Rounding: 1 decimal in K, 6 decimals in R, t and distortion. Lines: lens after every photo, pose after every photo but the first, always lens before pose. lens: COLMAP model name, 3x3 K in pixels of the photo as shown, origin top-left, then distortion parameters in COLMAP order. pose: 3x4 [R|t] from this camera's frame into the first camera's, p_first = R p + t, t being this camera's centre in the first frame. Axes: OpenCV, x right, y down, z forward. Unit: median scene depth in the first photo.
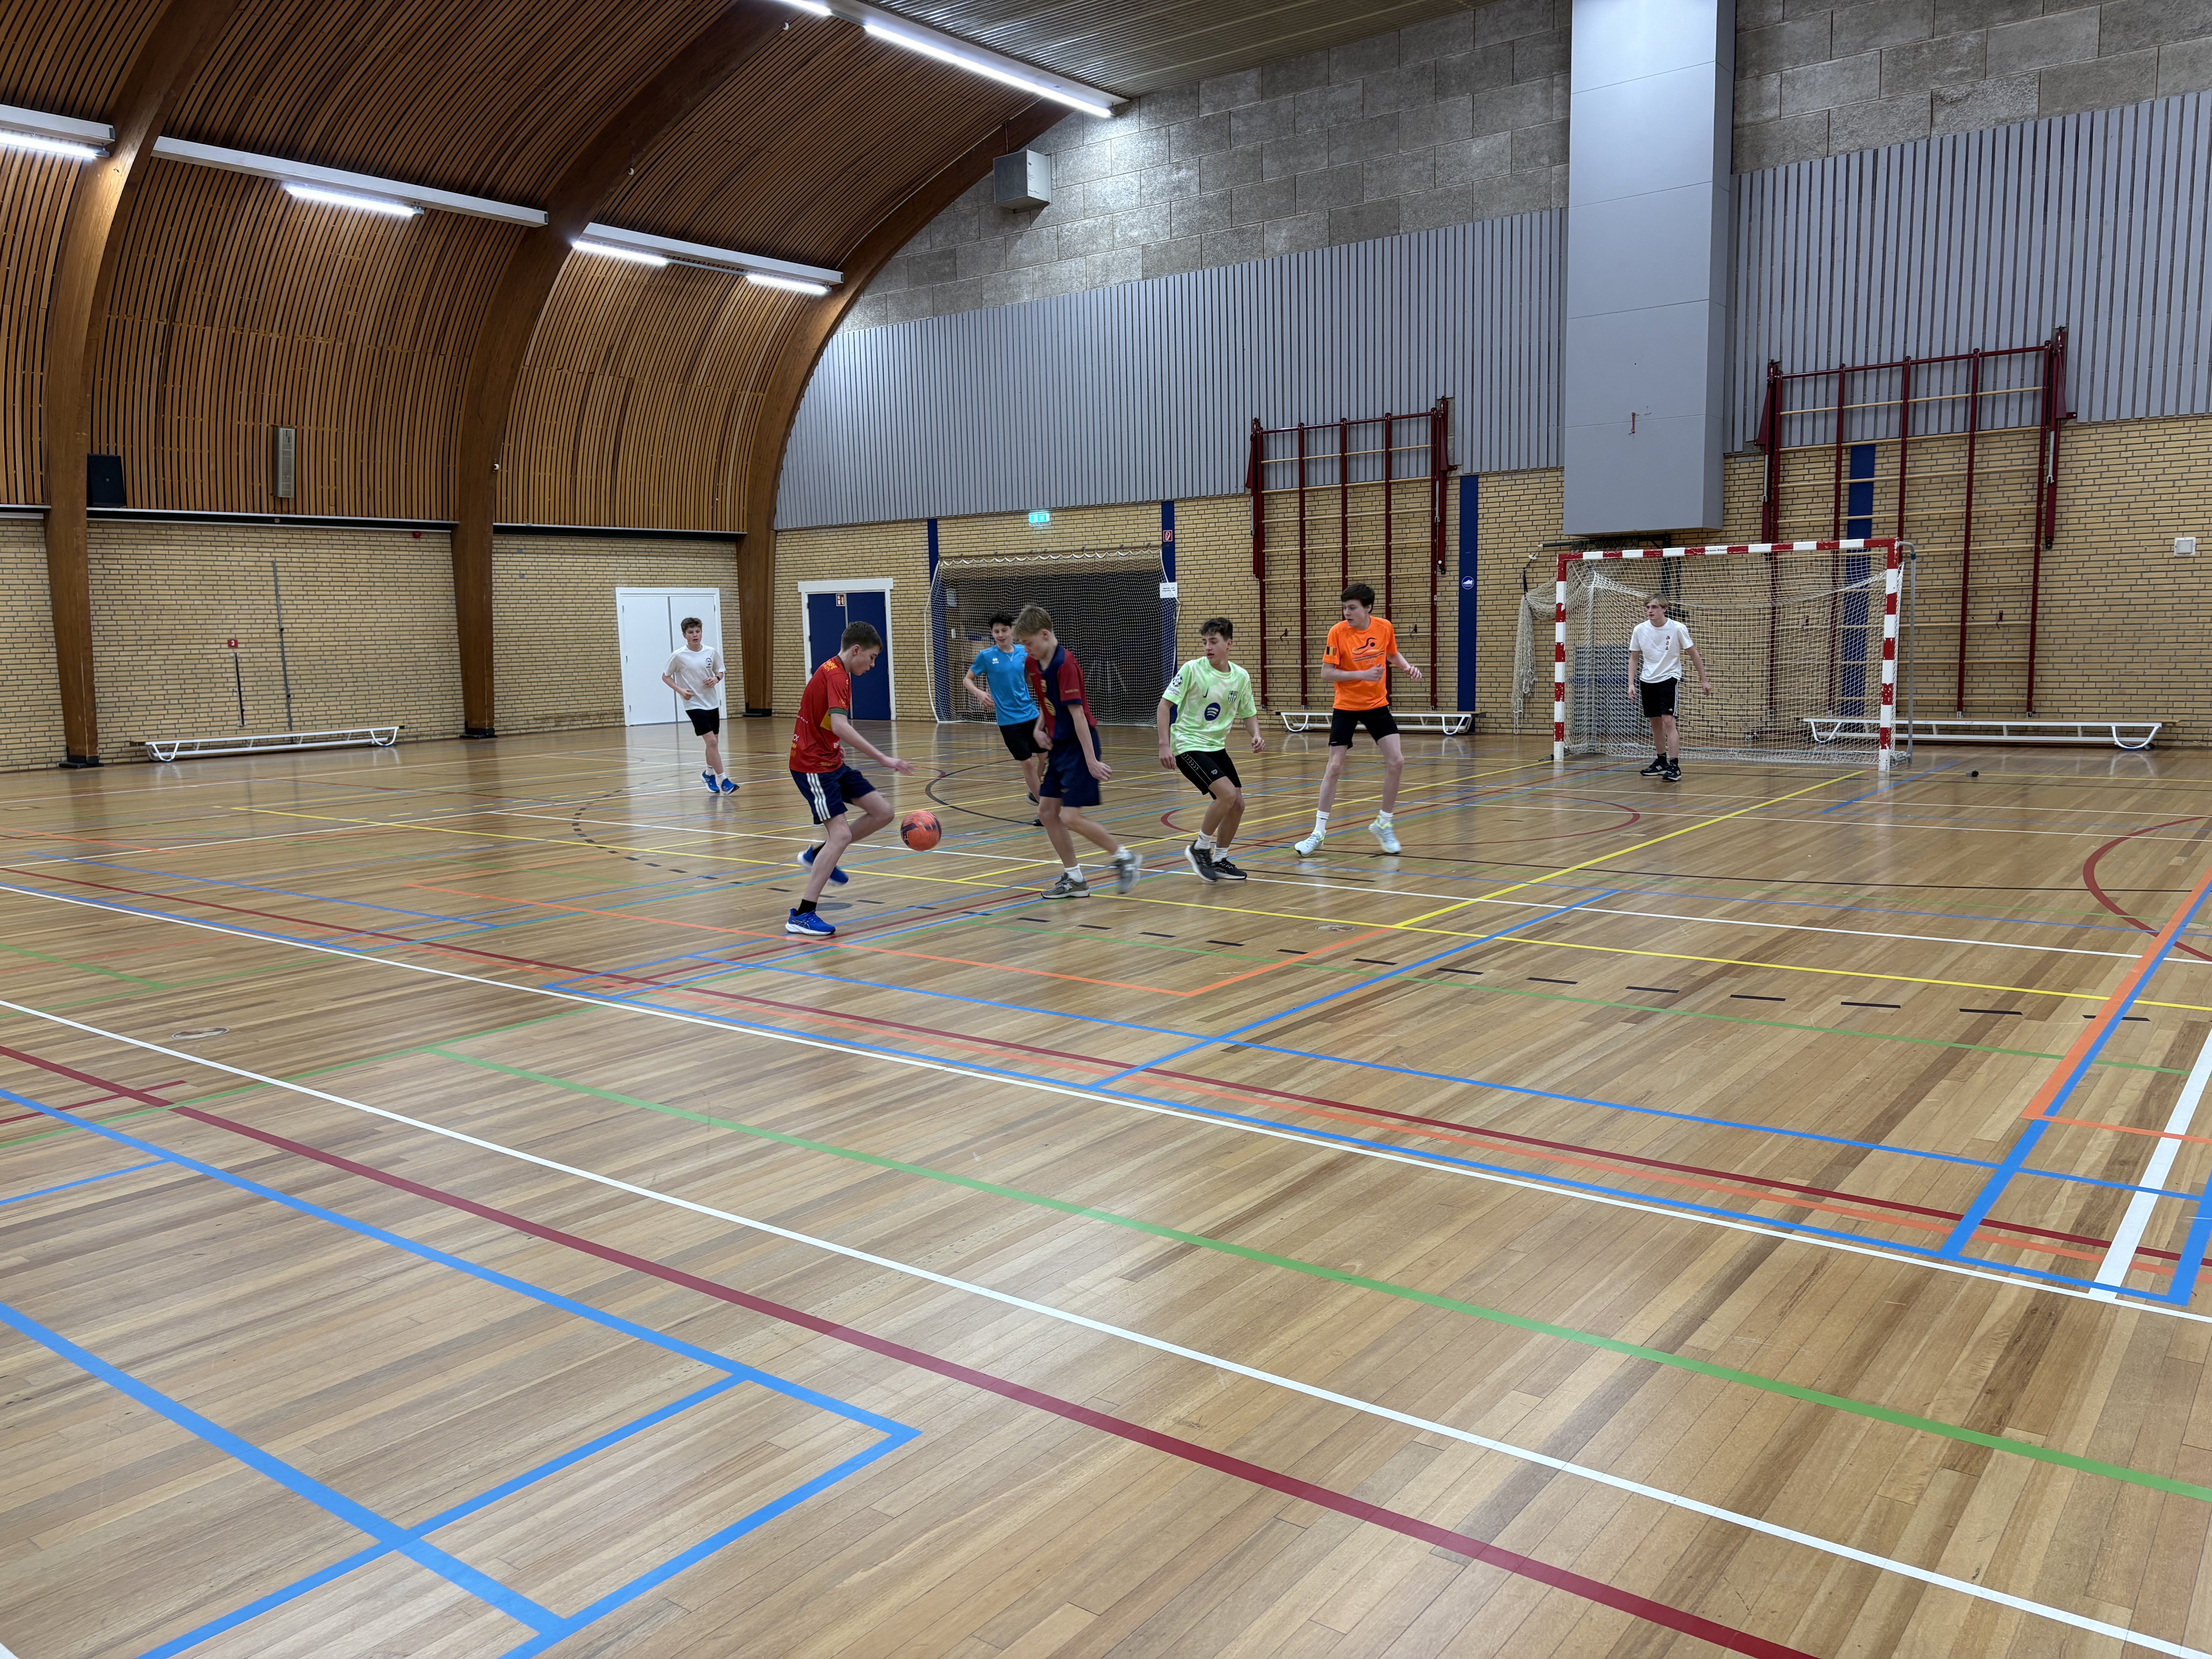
lens RADIAL K [[1656.4, 0, 1104.4], [0, 1656.4, 848.3], [0, 0, 1]] dist [0.008150, -0.018792]
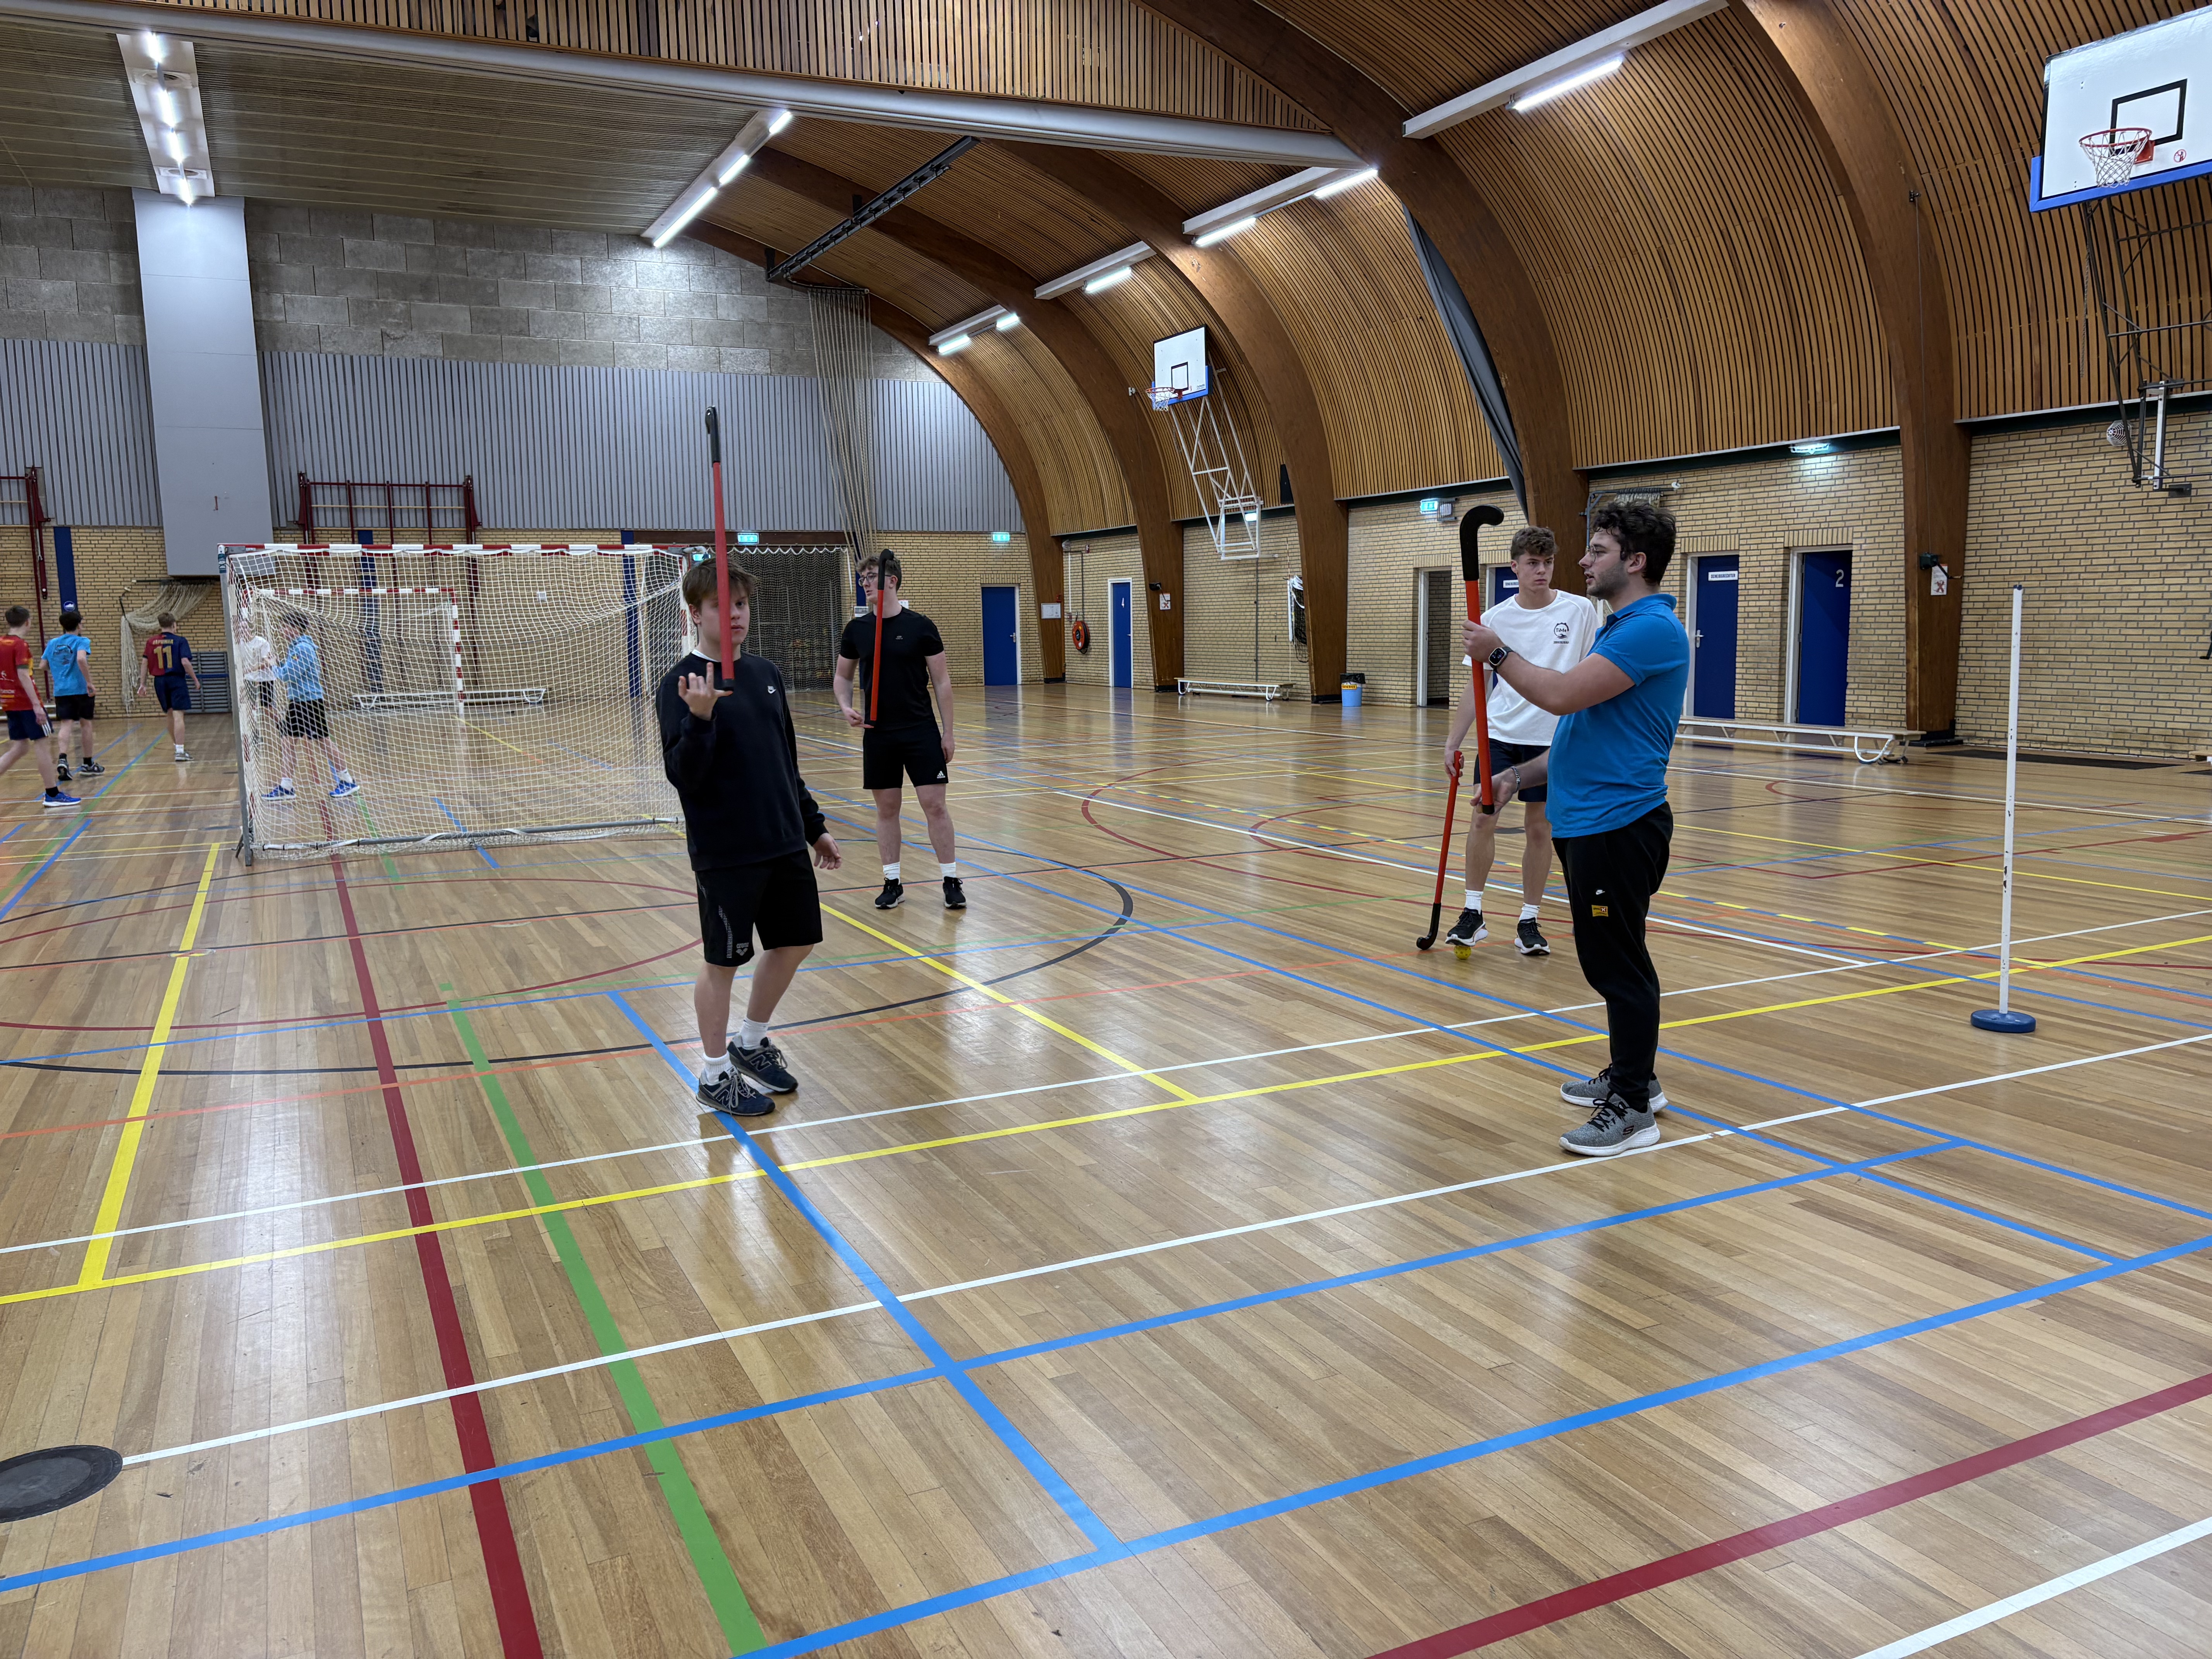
lens RADIAL K [[1656.4, 0, 1105.4], [0, 1656.4, 829.8], [0, 0, 1]] dist [0.008150, -0.018792]
pose [[0.431547, -0.099806, 0.896552, -0.736899], [0.125374, 0.990851, 0.049955, 0.066032], [-0.893336, 0.090846, 0.440112, -0.370670]]
